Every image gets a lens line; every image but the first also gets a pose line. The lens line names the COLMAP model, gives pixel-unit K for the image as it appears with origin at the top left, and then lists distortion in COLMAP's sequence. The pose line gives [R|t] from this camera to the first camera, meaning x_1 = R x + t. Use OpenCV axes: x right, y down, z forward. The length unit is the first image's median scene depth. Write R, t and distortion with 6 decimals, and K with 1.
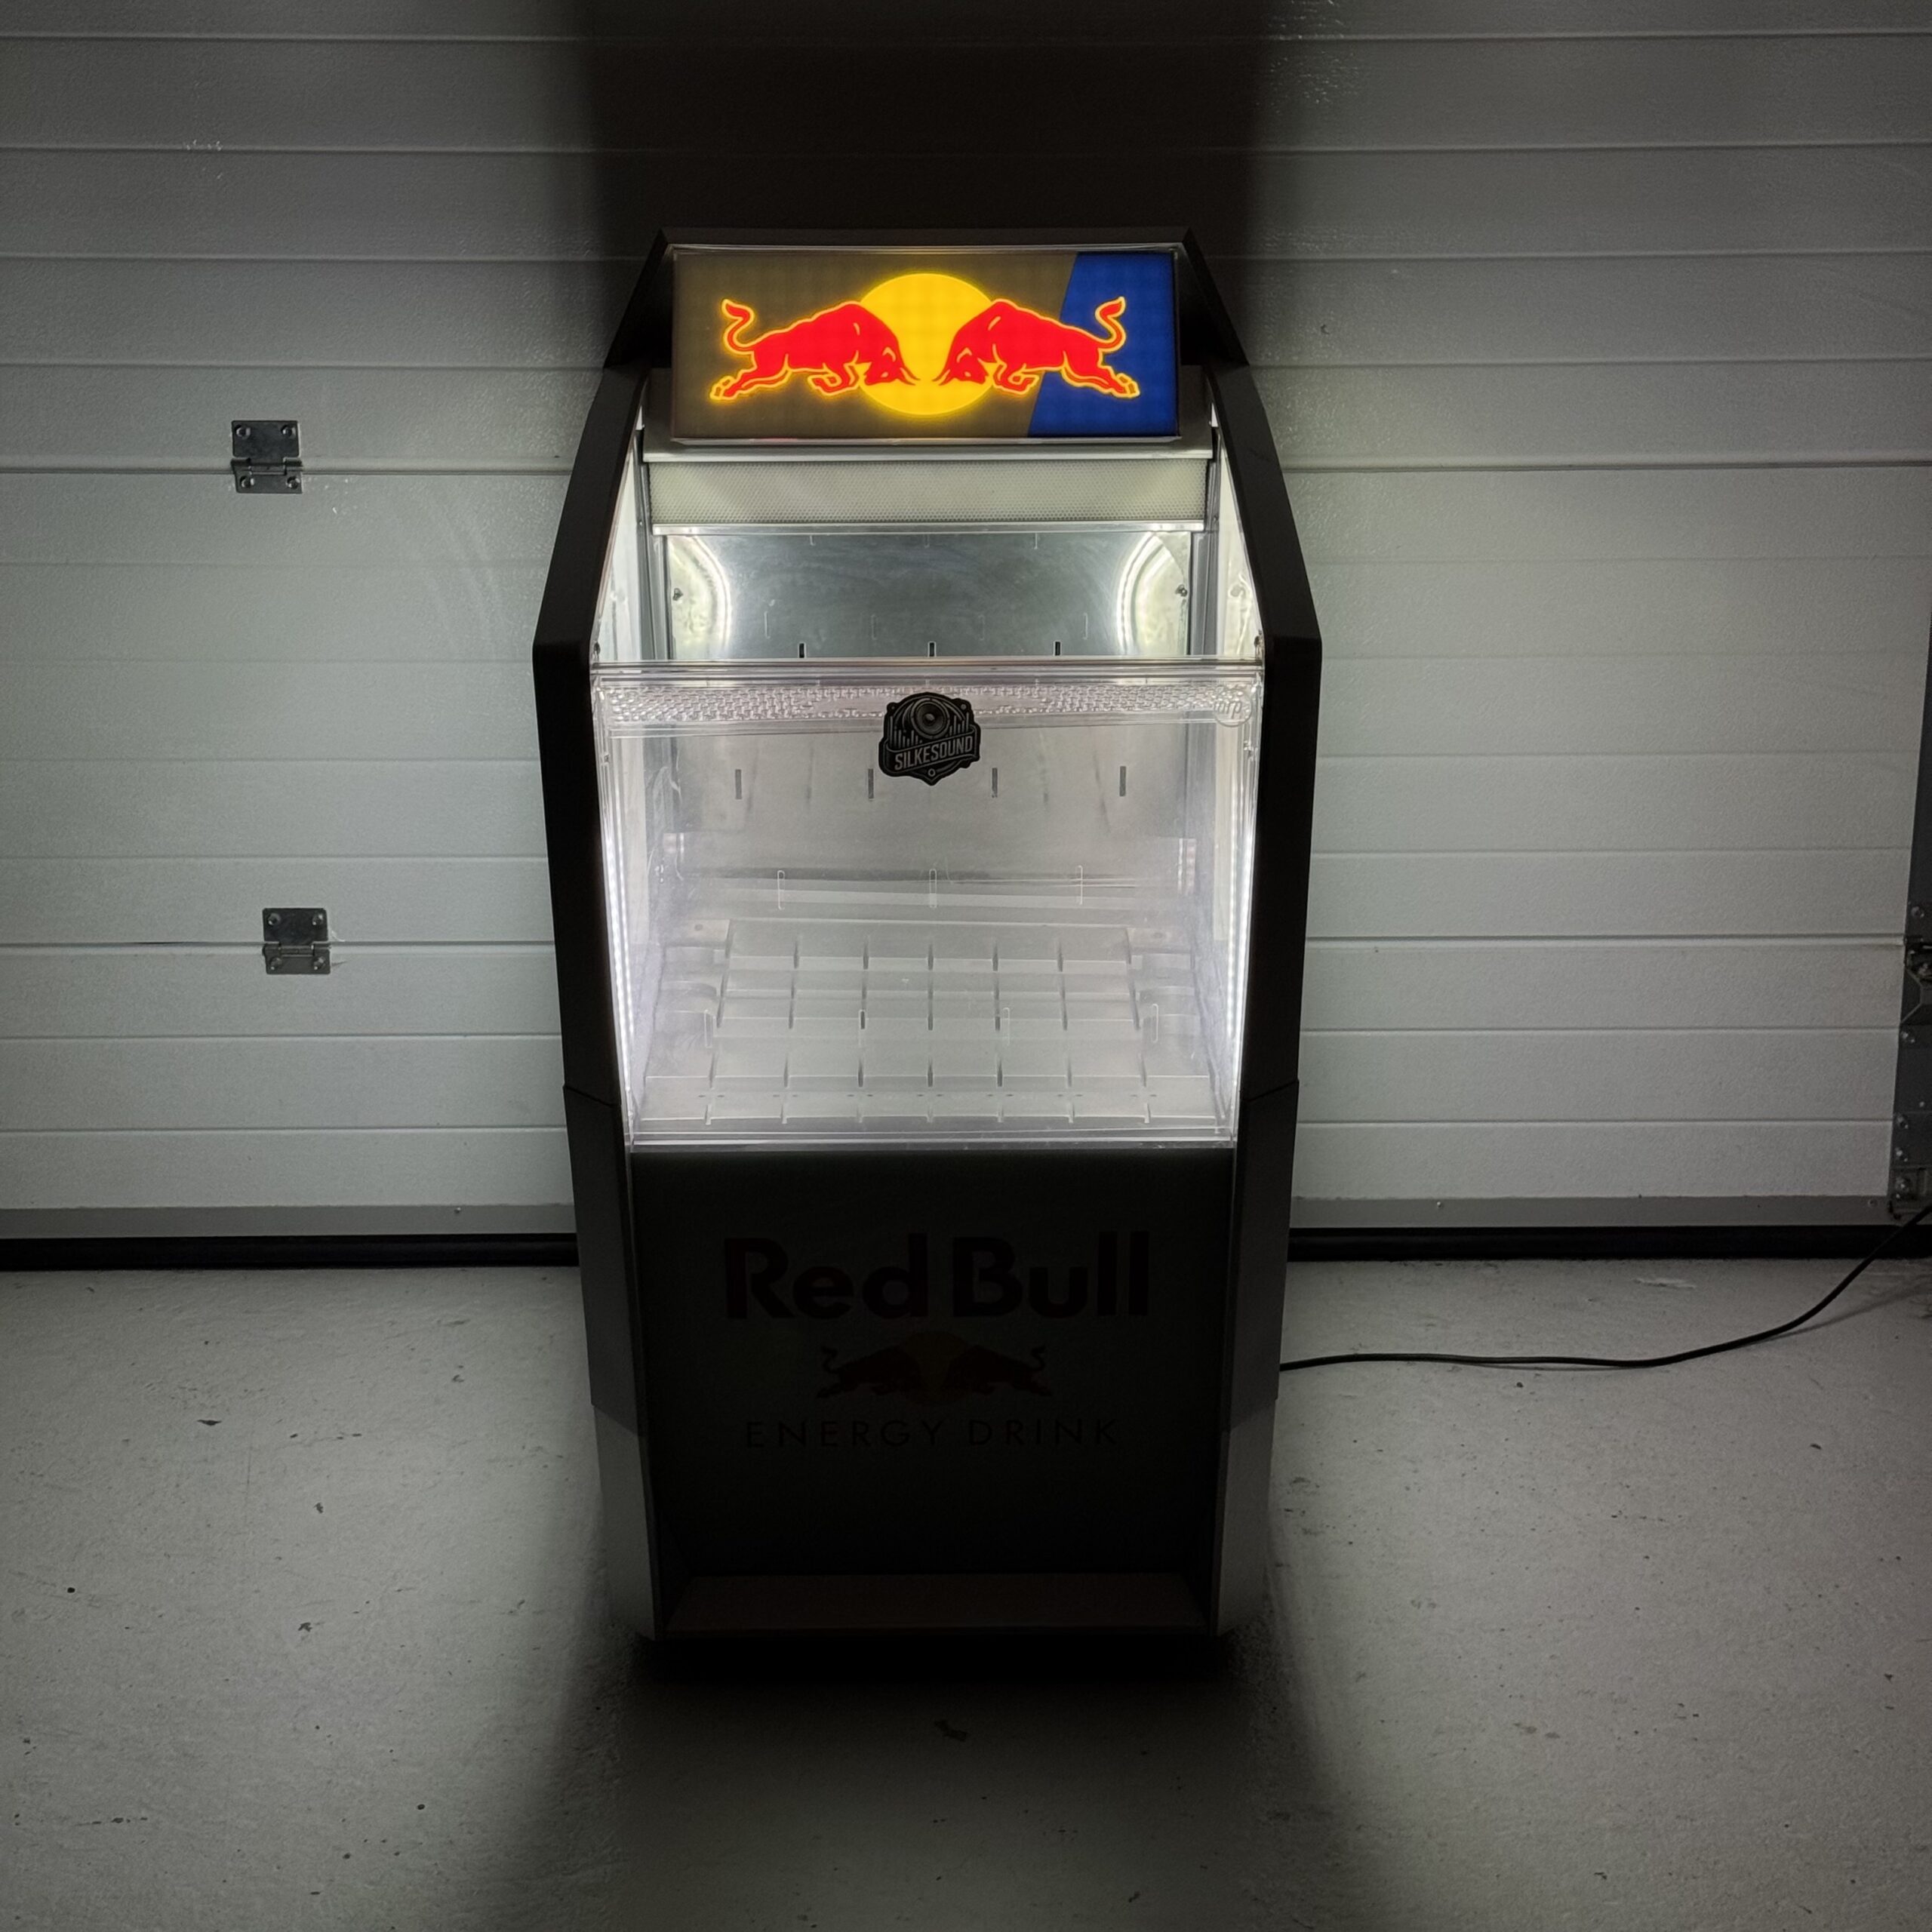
lens RADIAL K [[3608.6, 0, 942.0], [0, 3608.6, 960.2], [0, 0, 1]] dist [0.173295, -0.228390]
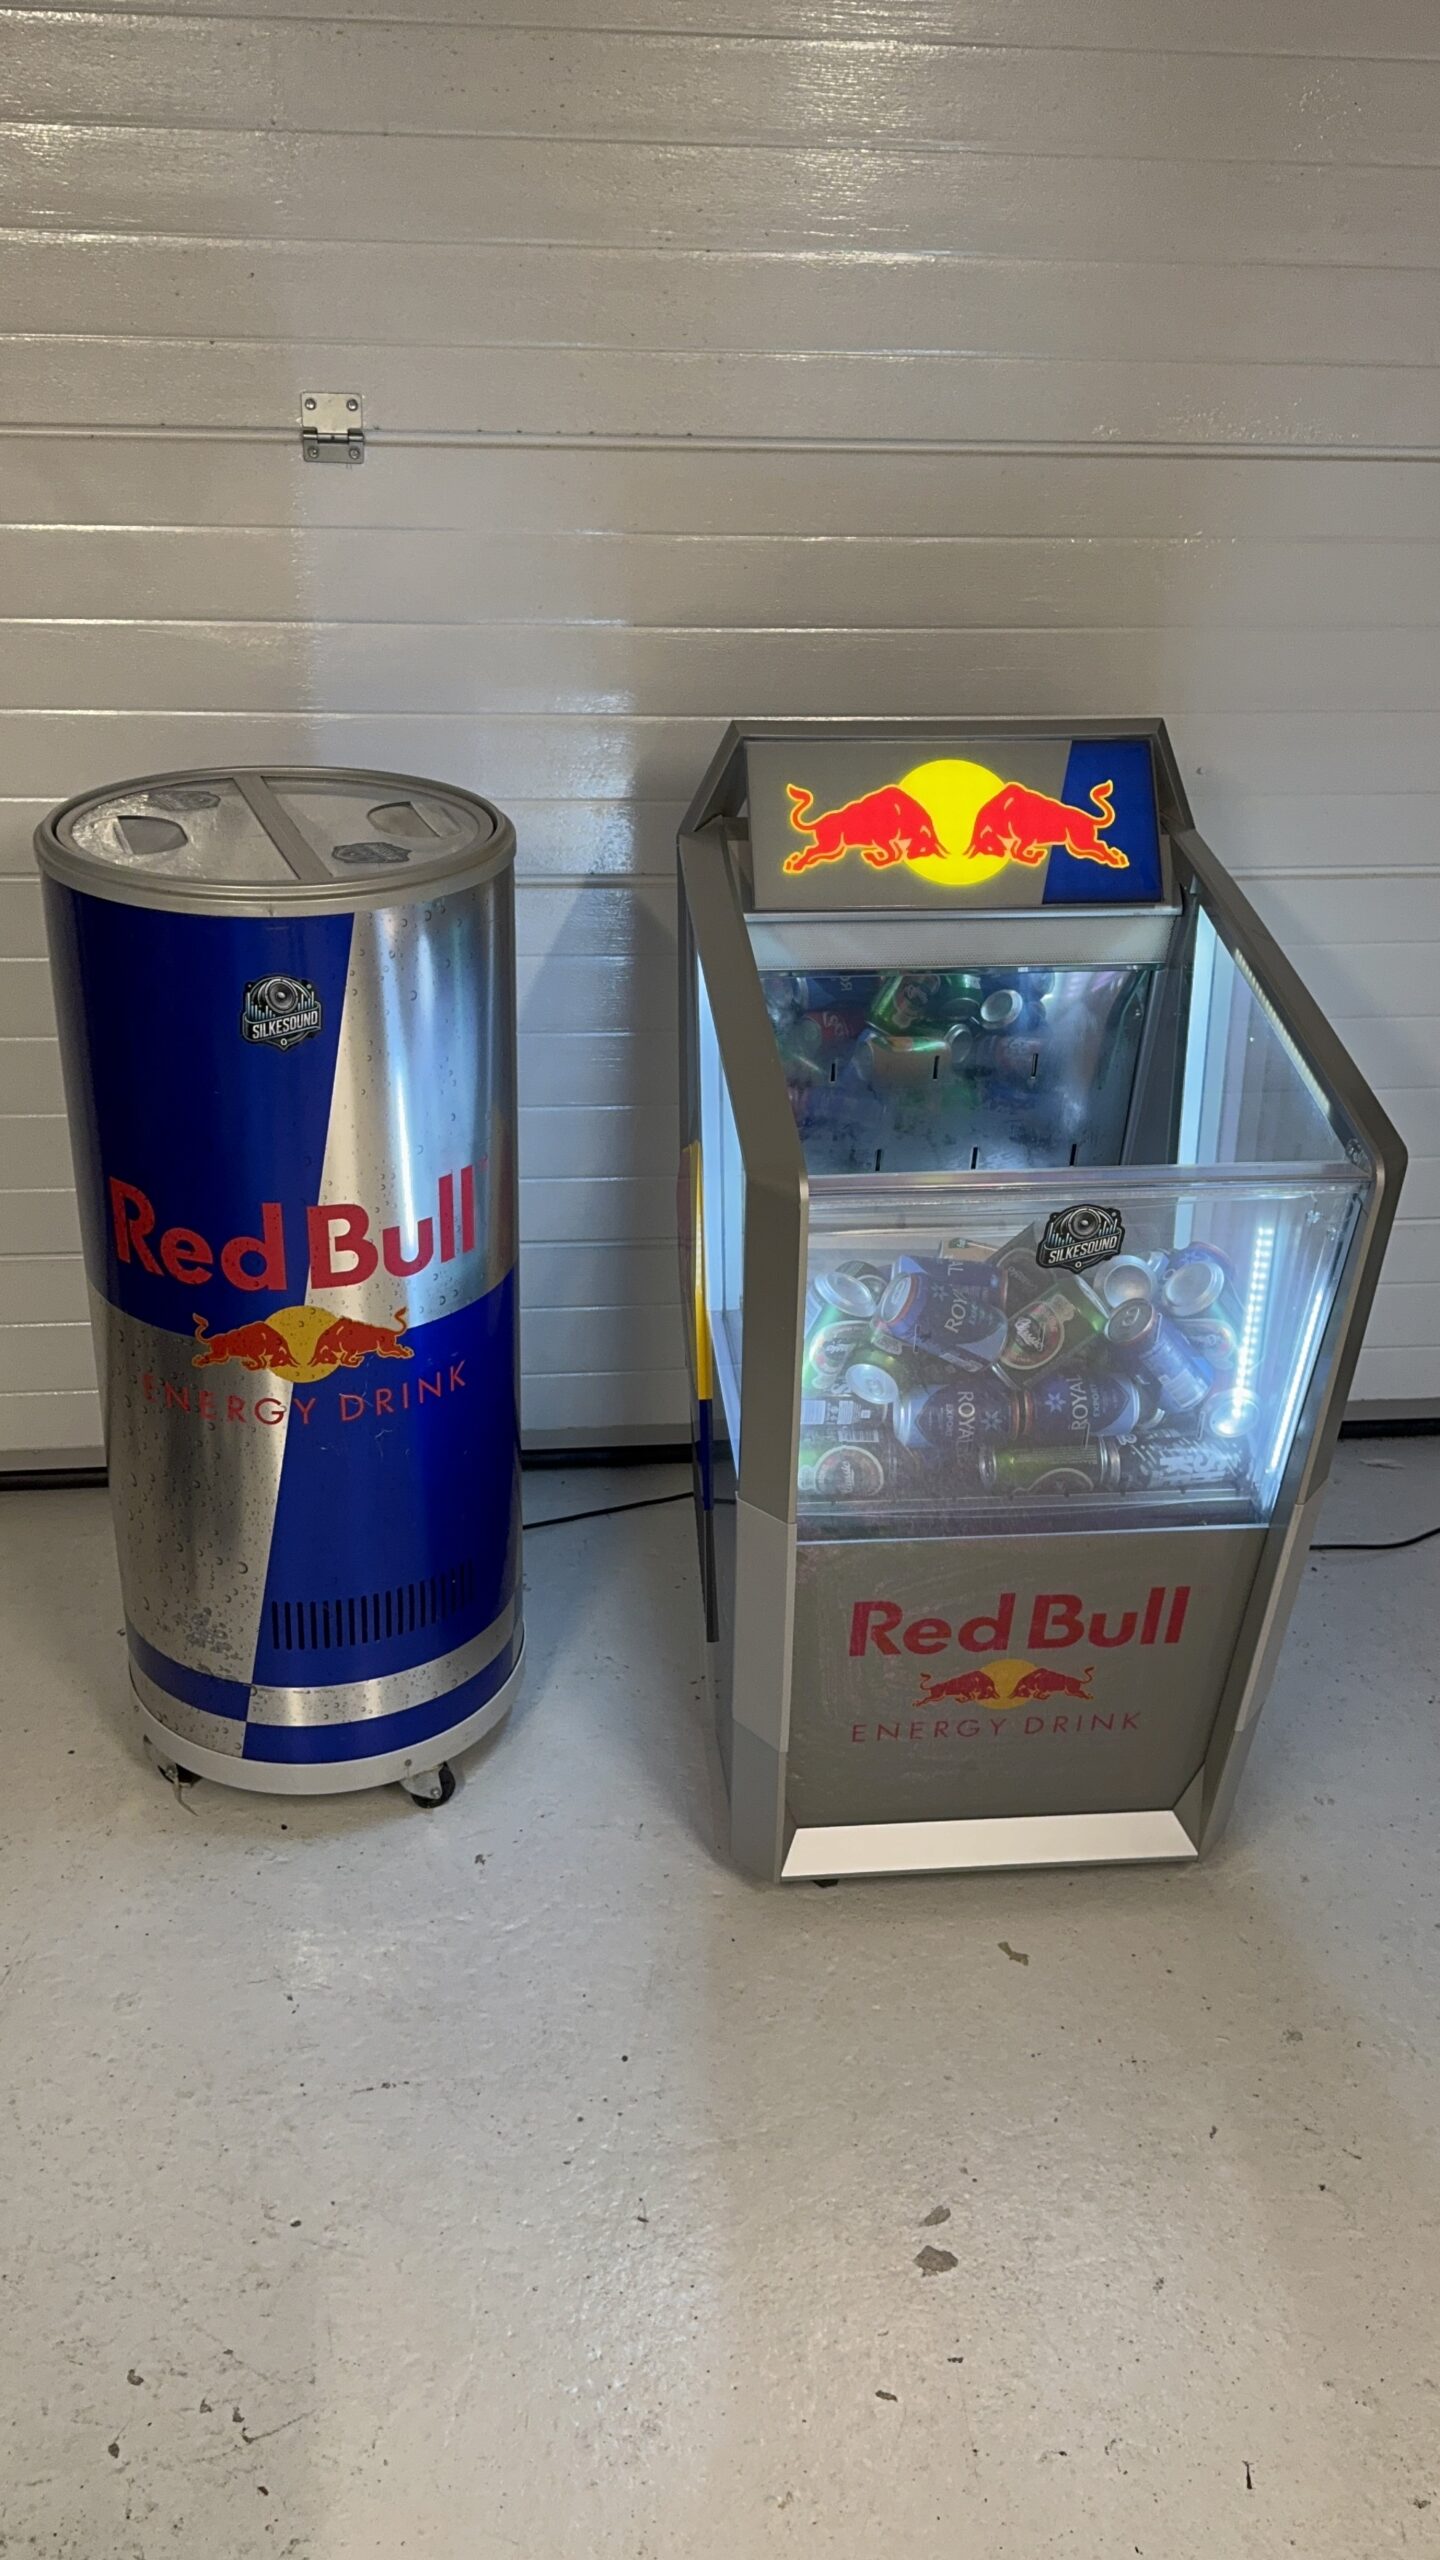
lens RADIAL K [[2207.2, 0, 703.7], [0, 2207.2, 1280.7], [0, 0, 1]] dist [0.132147, -0.004829]
pose [[0.994273, -0.020860, 0.104810, -0.170393], [0.003861, 0.987136, 0.159835, -0.138114], [-0.106796, -0.158515, 0.981564, 0.251827]]
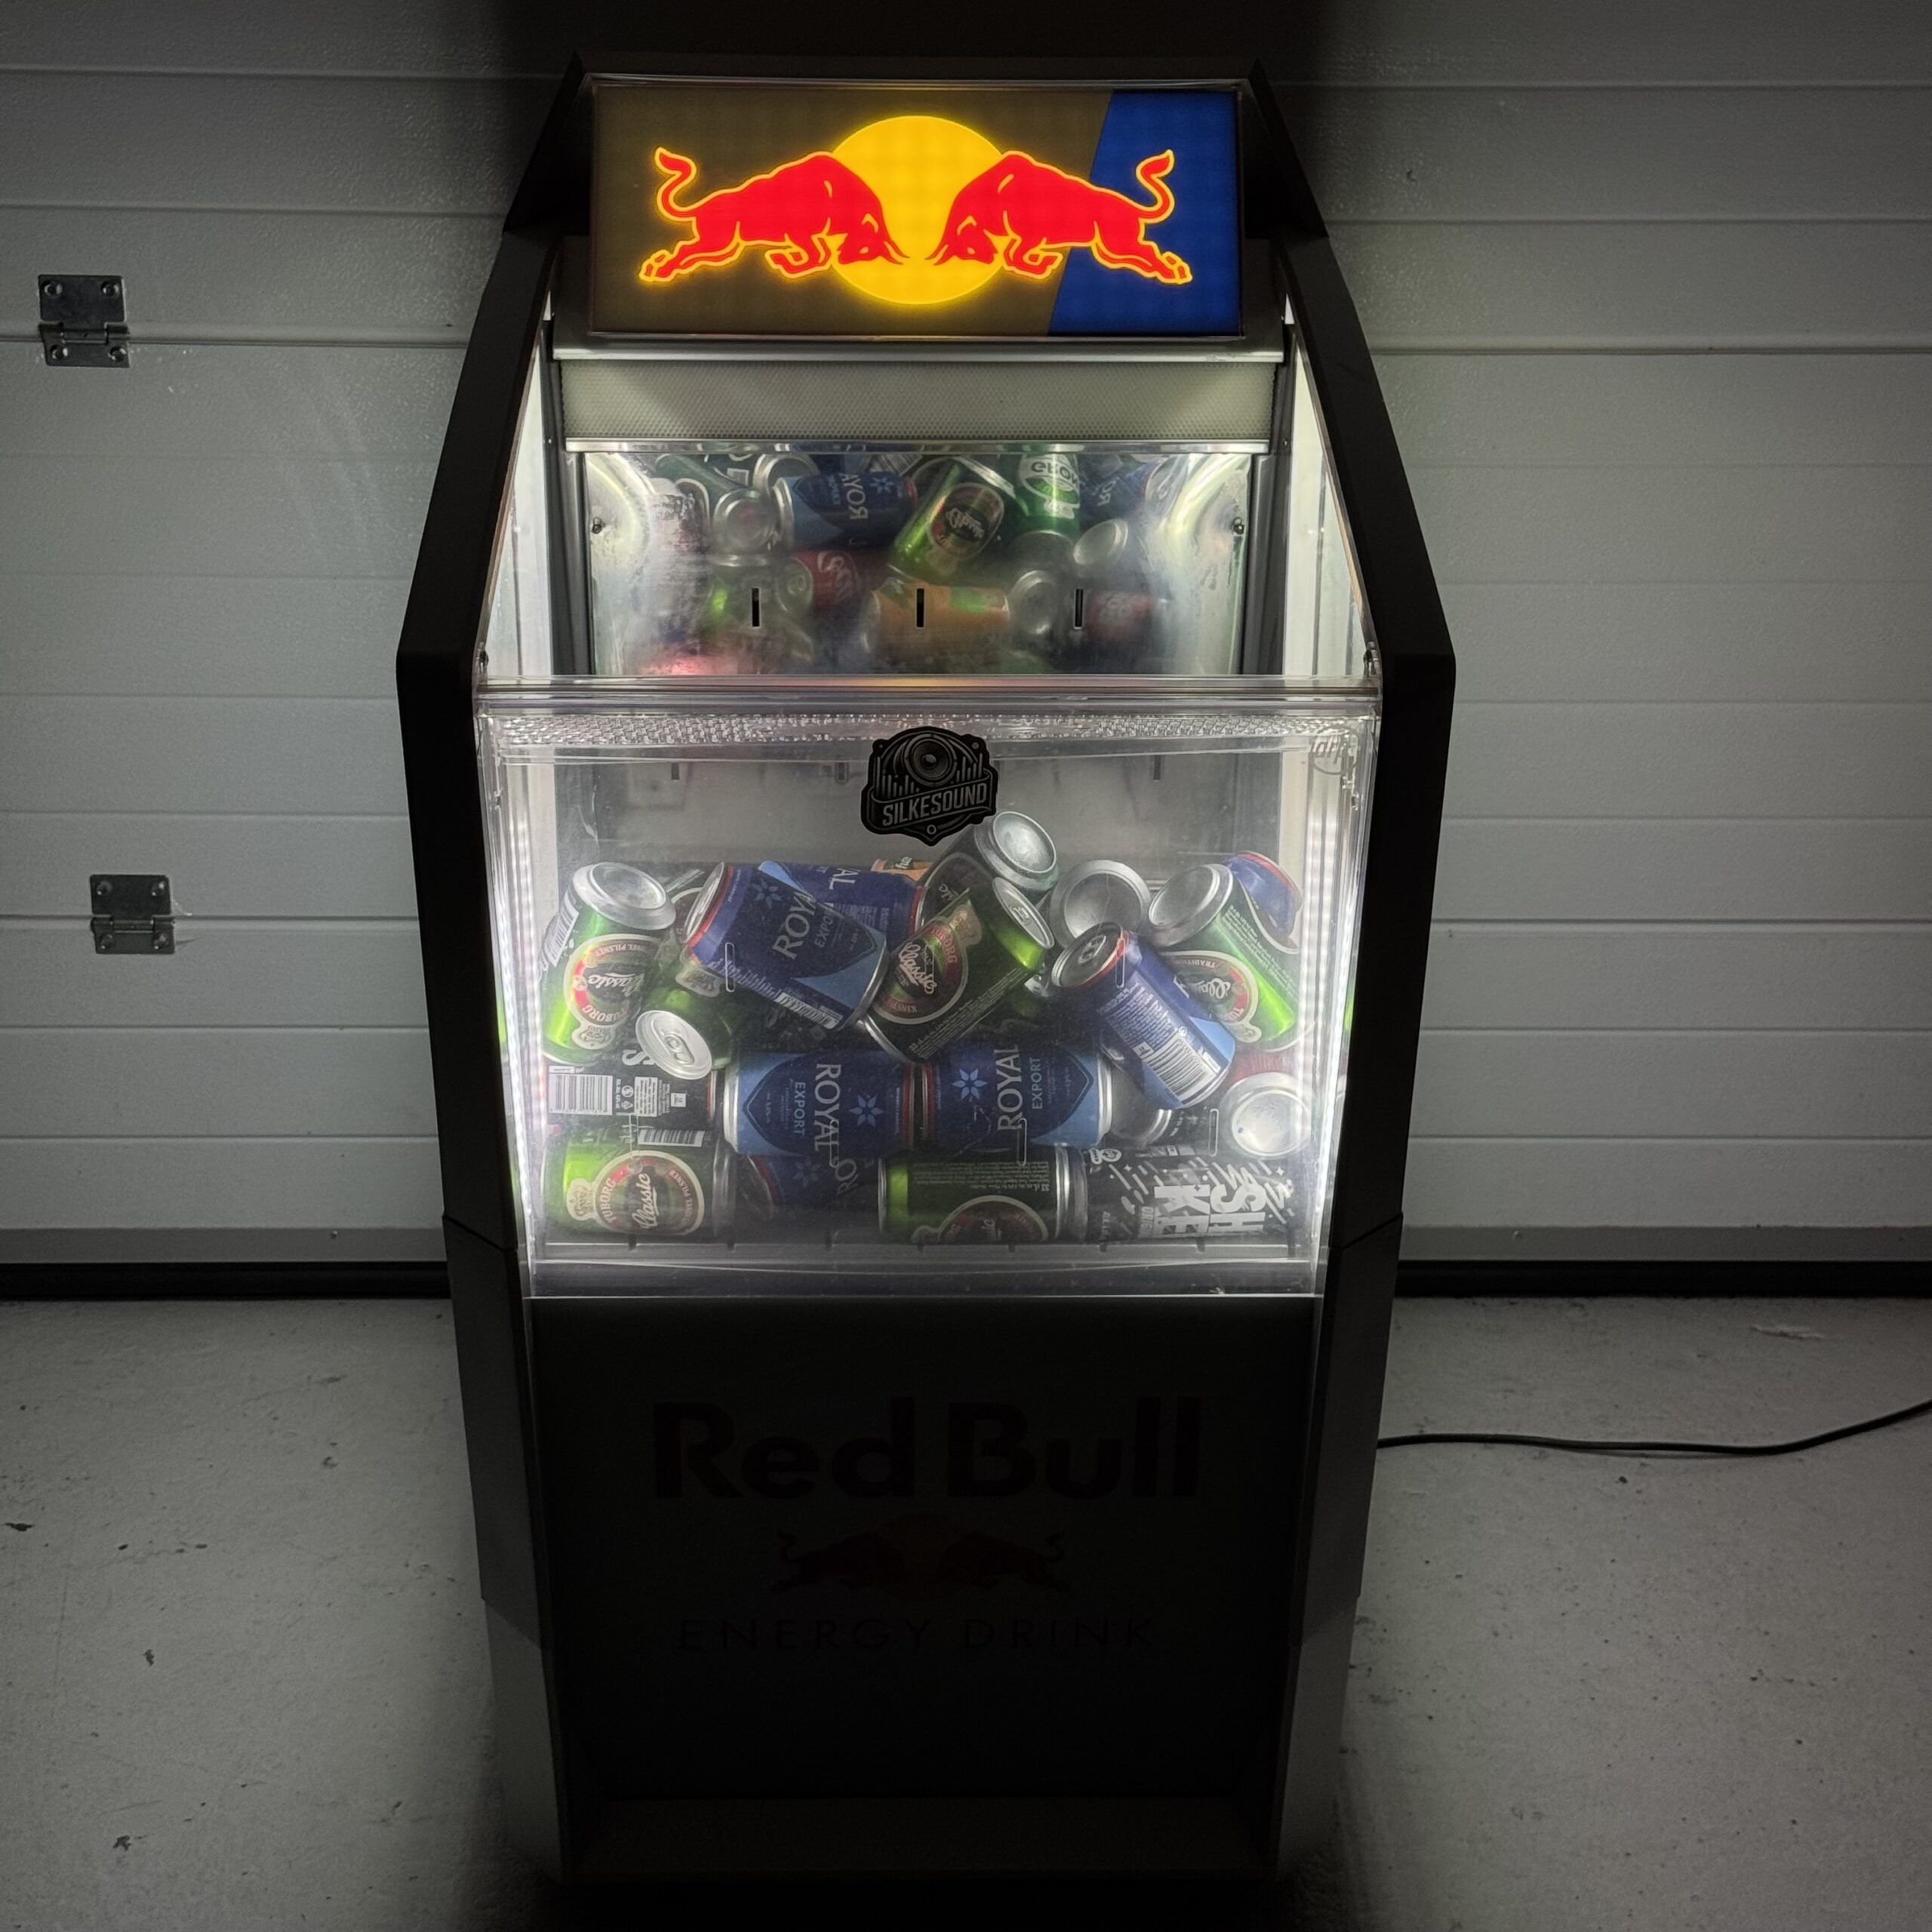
lens RADIAL K [[3608.6, 0, 942.0], [0, 3608.6, 960.2], [0, 0, 1]] dist [0.173295, -0.228390]
pose [[0.999834, 0.007630, 0.016556, -0.010879], [-0.008874, 0.997033, 0.076464, -0.069463], [-0.015923, -0.076599, 0.996935, 0.211781]]
